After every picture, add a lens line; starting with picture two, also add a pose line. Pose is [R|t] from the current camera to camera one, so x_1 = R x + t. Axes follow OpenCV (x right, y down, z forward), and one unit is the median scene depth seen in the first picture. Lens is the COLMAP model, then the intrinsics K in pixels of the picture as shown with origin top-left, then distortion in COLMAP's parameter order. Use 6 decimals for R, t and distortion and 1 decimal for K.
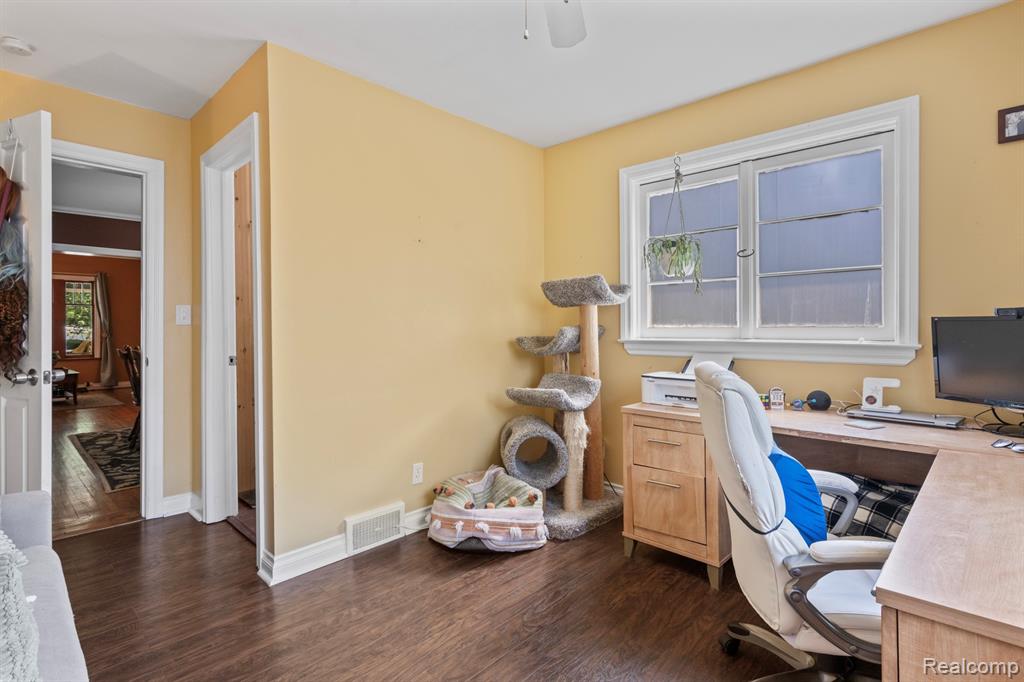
lens RADIAL K [[496.6, 0, 513.8], [0, 496.6, 323.4], [0, 0, 1]] dist [0.001900, 0.000802]
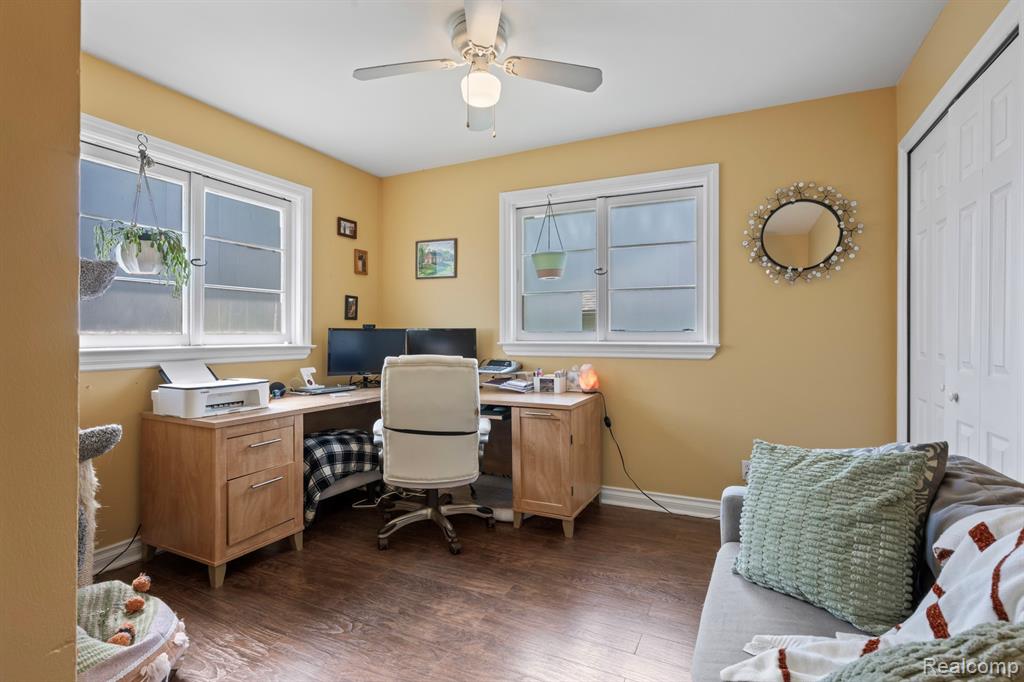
lens RADIAL K [[499.9, 0, 513.7], [0, 499.9, 318.0], [0, 0, 1]] dist [0.000181, 0.000869]
pose [[-0.301825, 0.030902, 0.952862, -0.840912], [-0.009877, 0.999320, -0.035538, 0.006599], [-0.953312, -0.020137, -0.301315, 0.796024]]
